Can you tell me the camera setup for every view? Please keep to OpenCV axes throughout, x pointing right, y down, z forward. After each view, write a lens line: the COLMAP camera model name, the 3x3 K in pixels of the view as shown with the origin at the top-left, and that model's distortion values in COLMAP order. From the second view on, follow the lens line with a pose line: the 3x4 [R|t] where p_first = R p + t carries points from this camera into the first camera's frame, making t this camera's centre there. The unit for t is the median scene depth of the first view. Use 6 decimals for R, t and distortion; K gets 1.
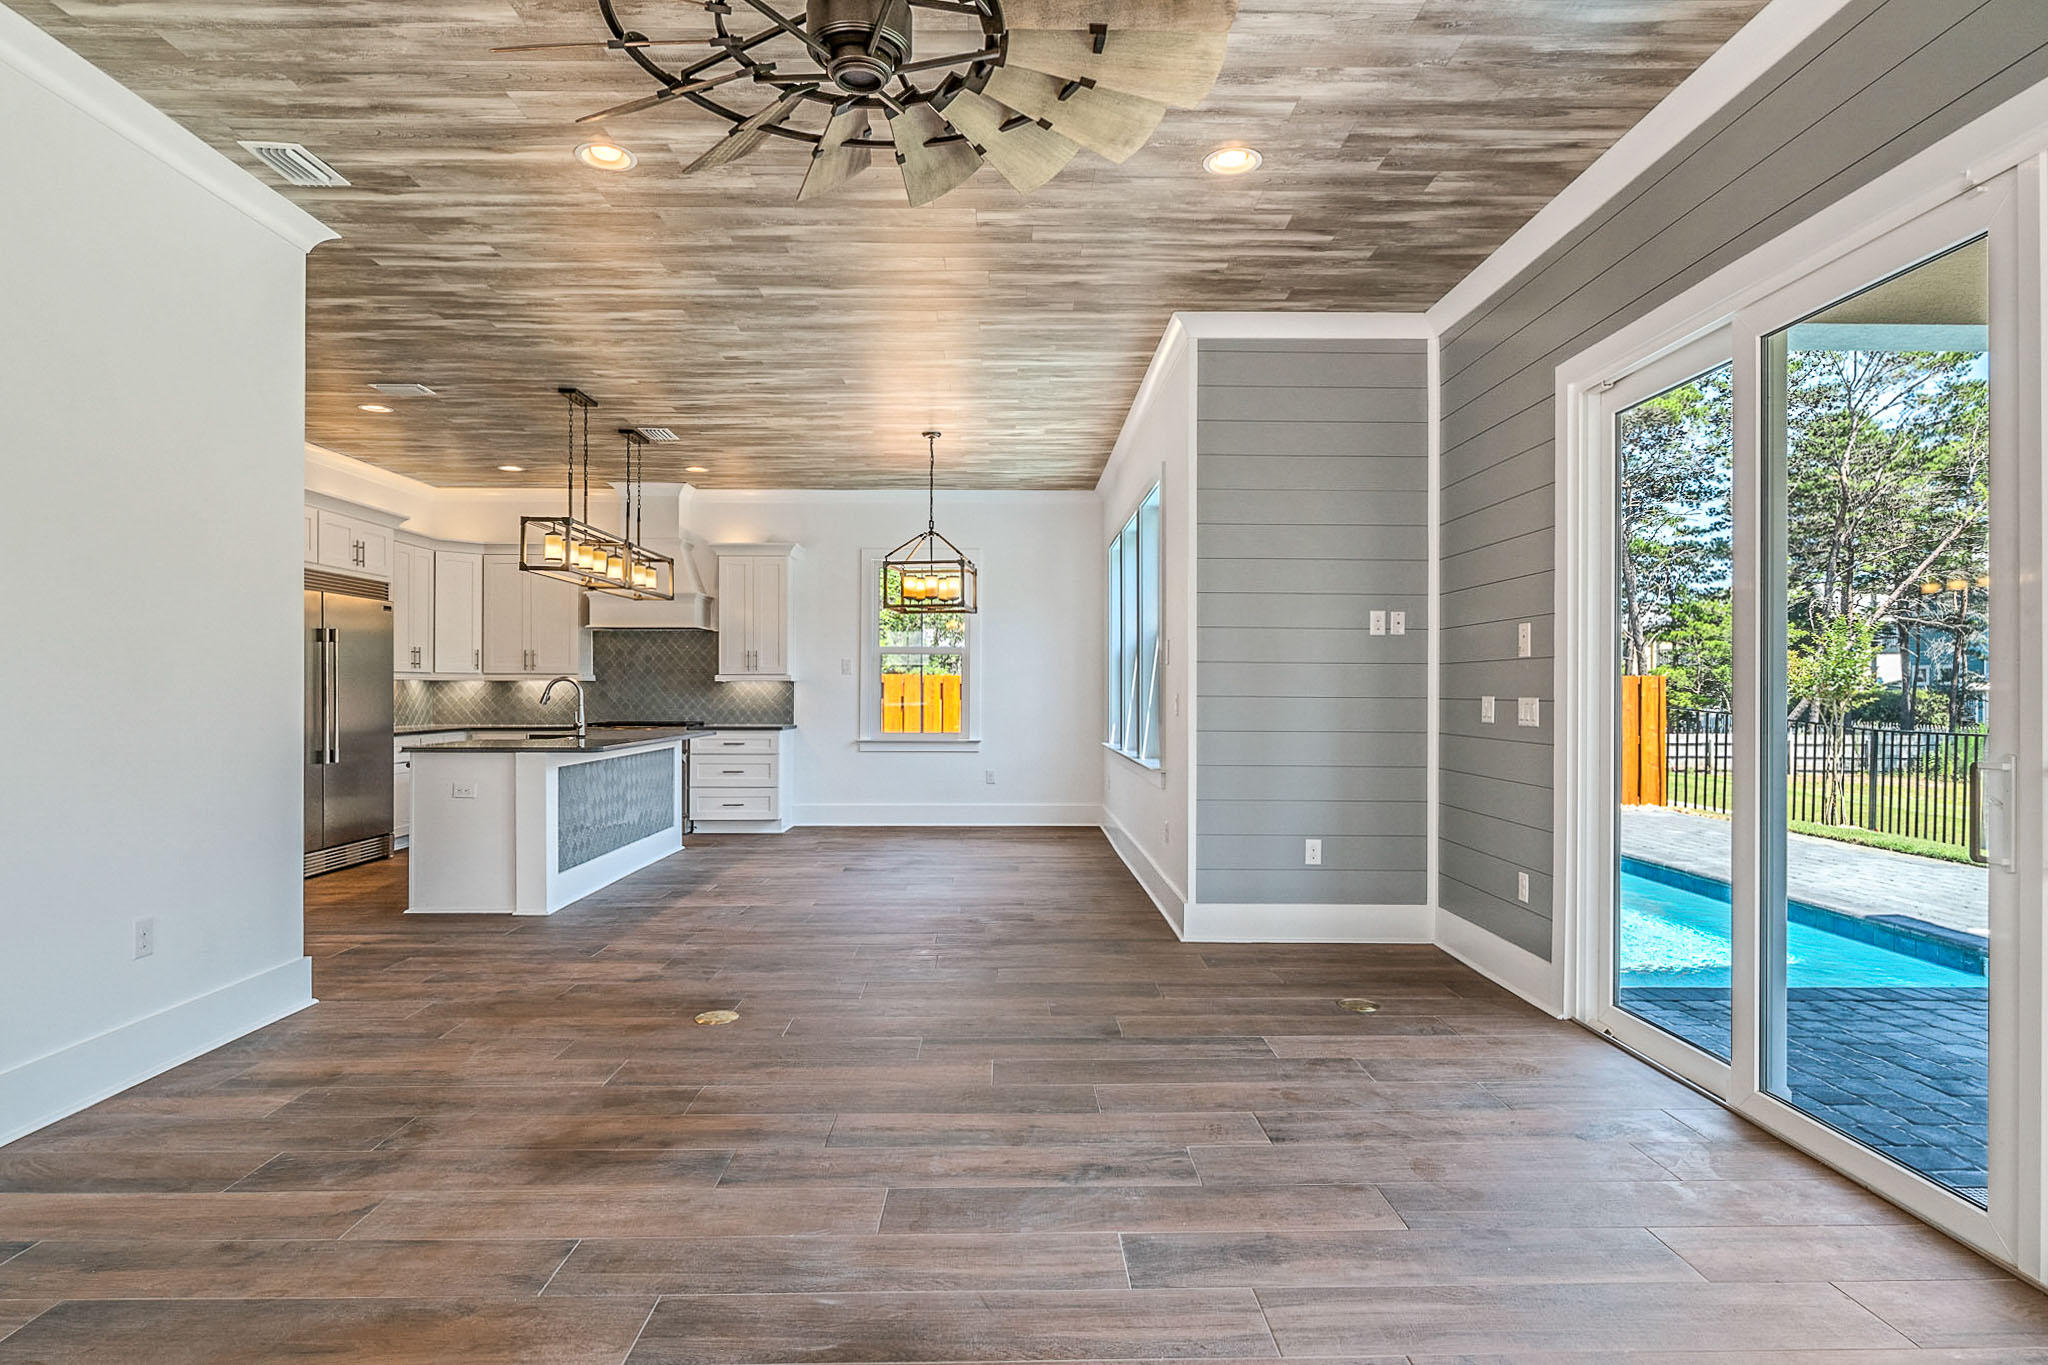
lens RADIAL K [[1087.3, 0, 1018.8], [0, 1087.3, 688.5], [0, 0, 1]] dist [-0.002811, -0.000939]
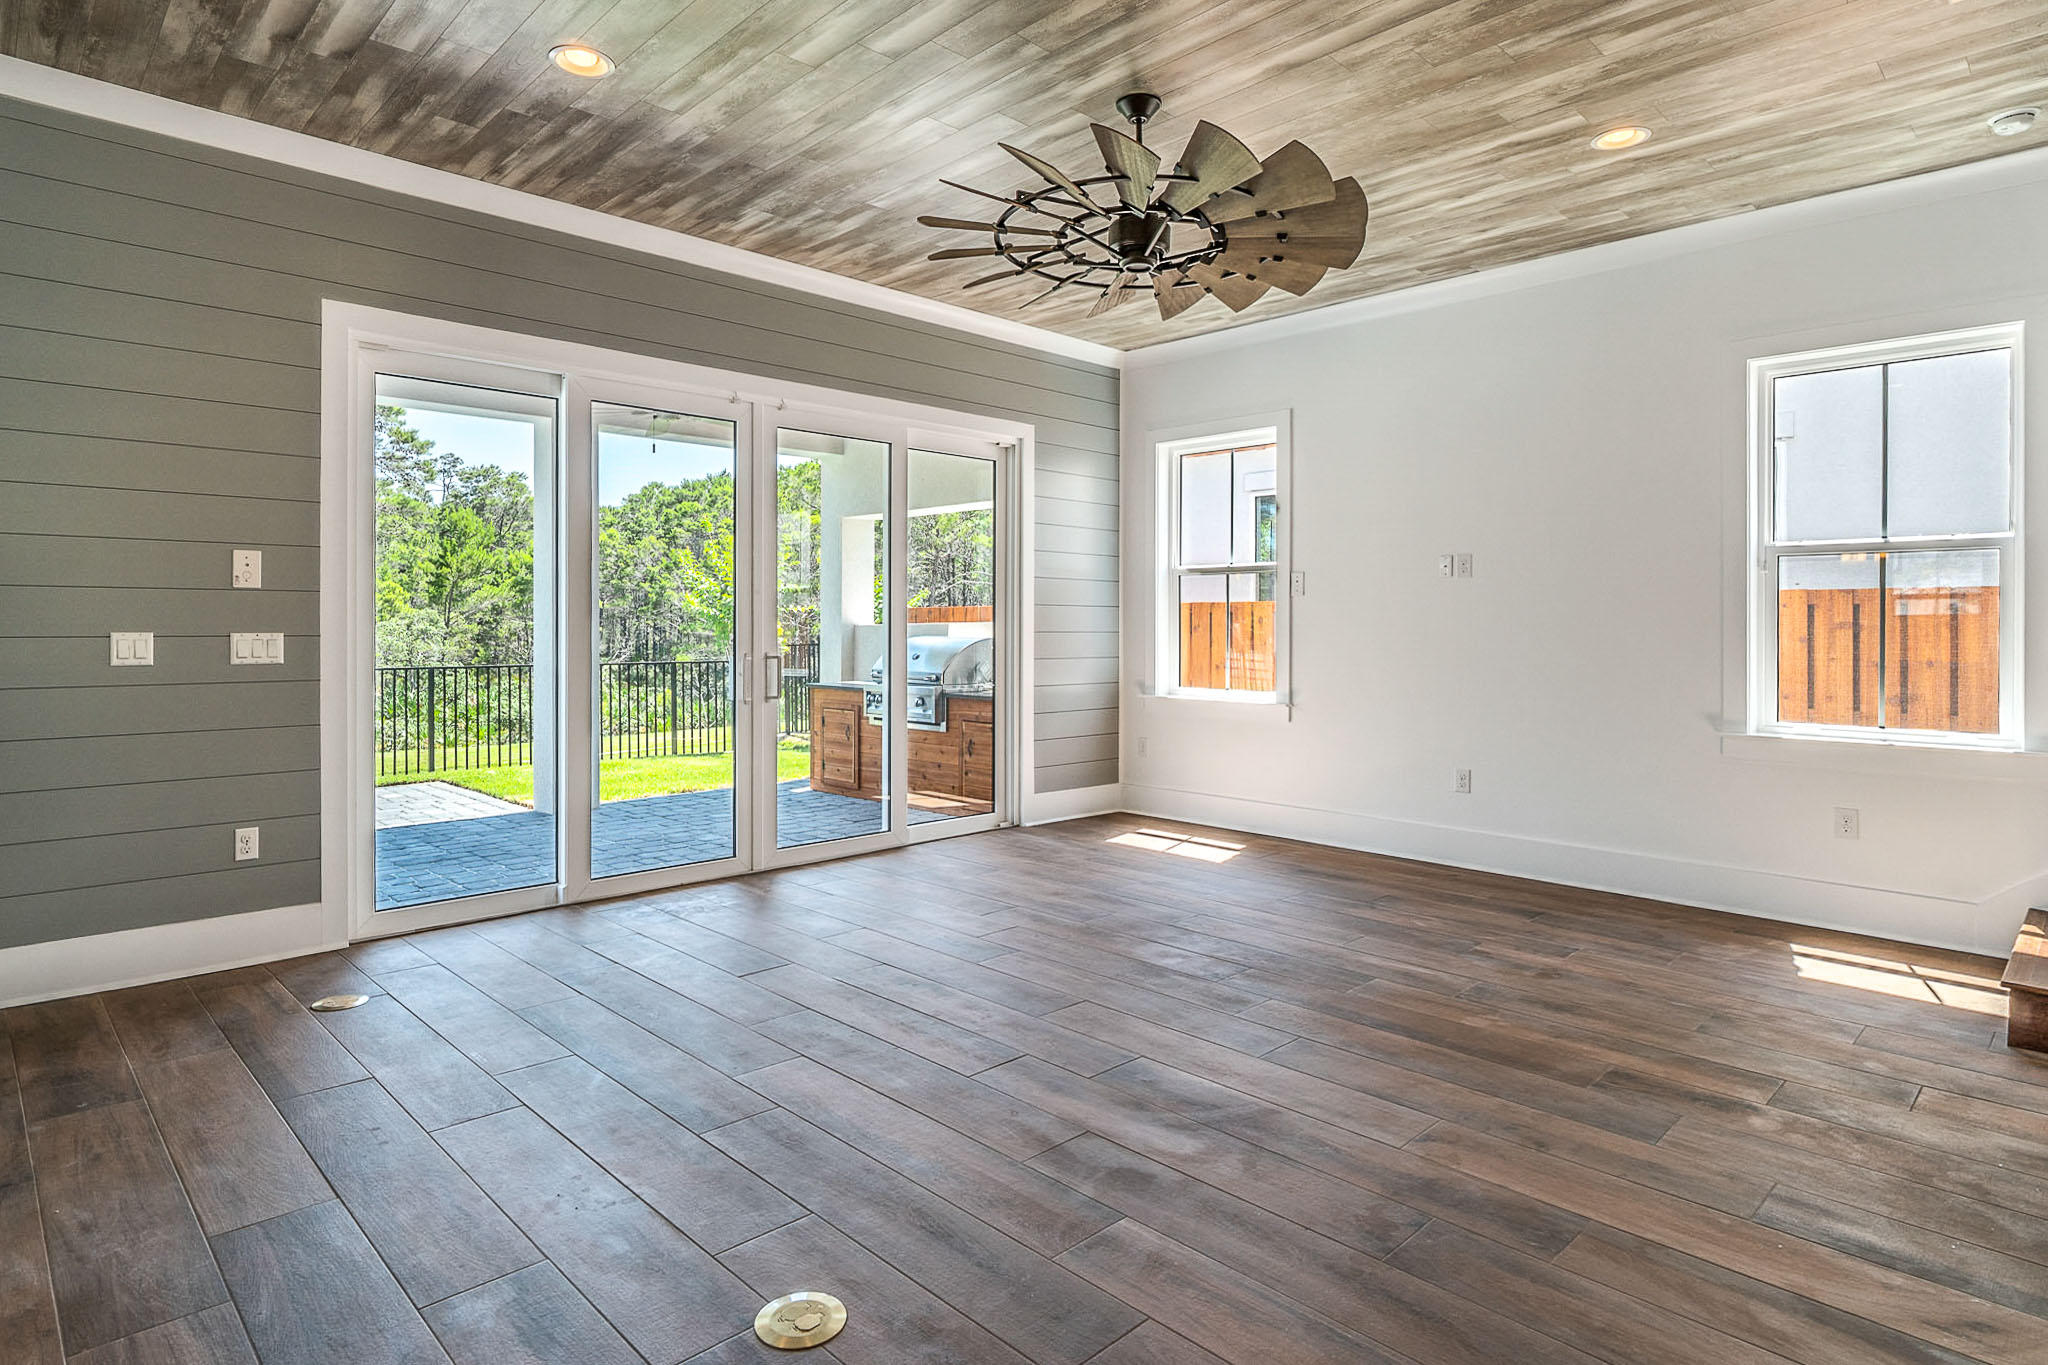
lens RADIAL K [[1104.5, 0, 1022.6], [0, 1104.5, 623.3], [0, 0, 1]] dist [0.001392, -0.000328]
pose [[-0.690332, -0.002069, 0.723490, -0.560913], [-0.003905, 0.999992, -0.000866, -0.000756], [-0.723482, -0.003424, -0.690334, 1.023631]]
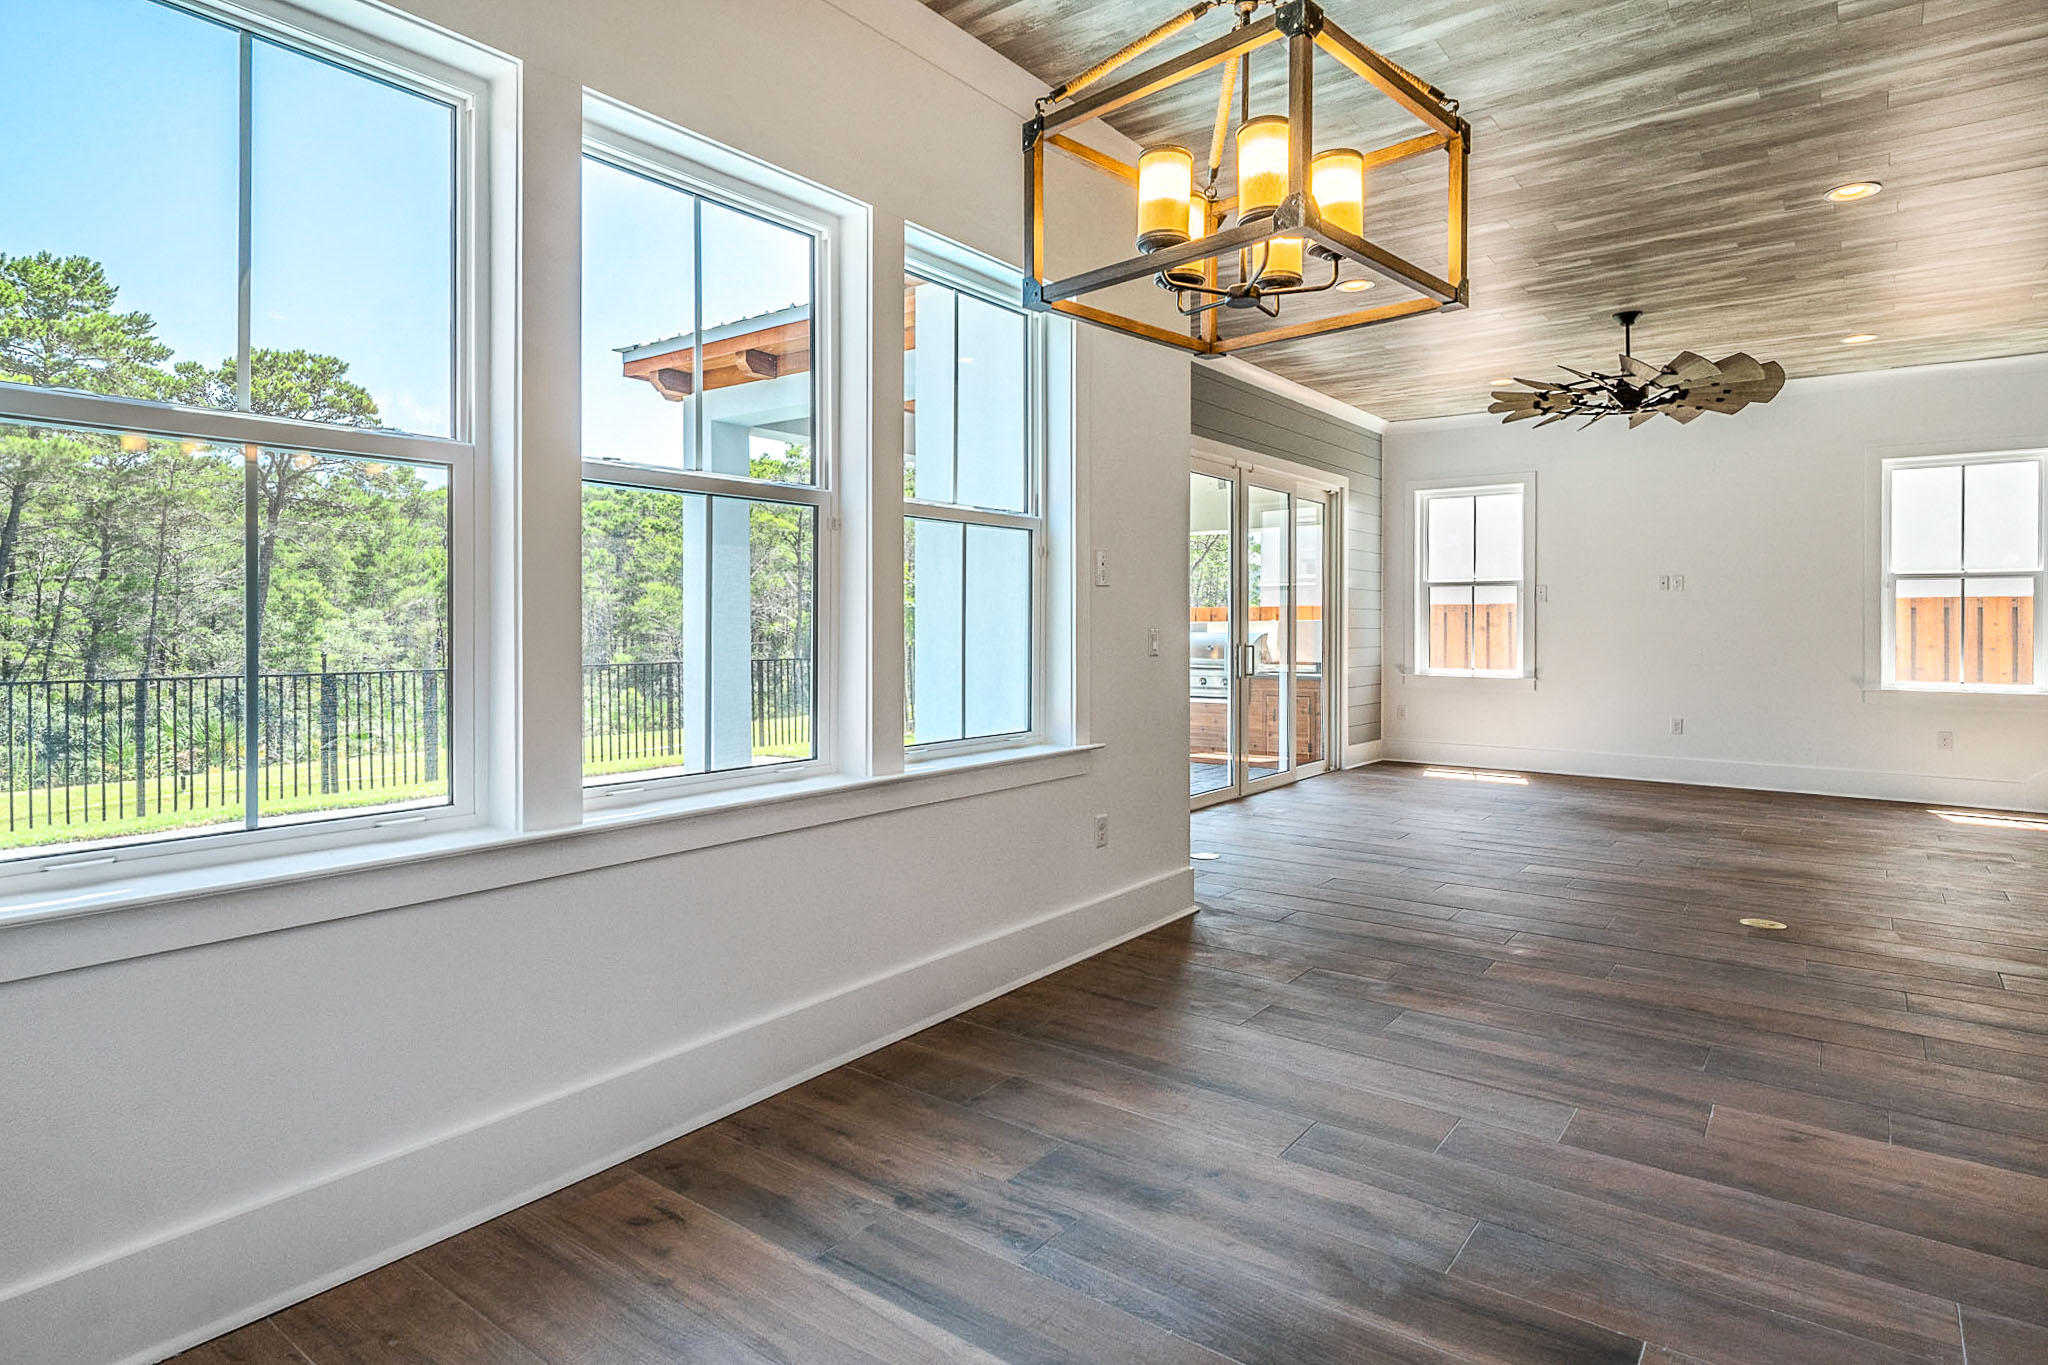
lens RADIAL K [[1113.8, 0, 1025.2], [0, 1113.8, 623.6], [0, 0, 1]] dist [-0.001301, -0.000252]
pose [[-0.791031, -0.001099, 0.611775, -0.304840], [-0.002036, 0.999998, -0.000835, 0.003568], [-0.611772, -0.001906, -0.791032, 1.900945]]
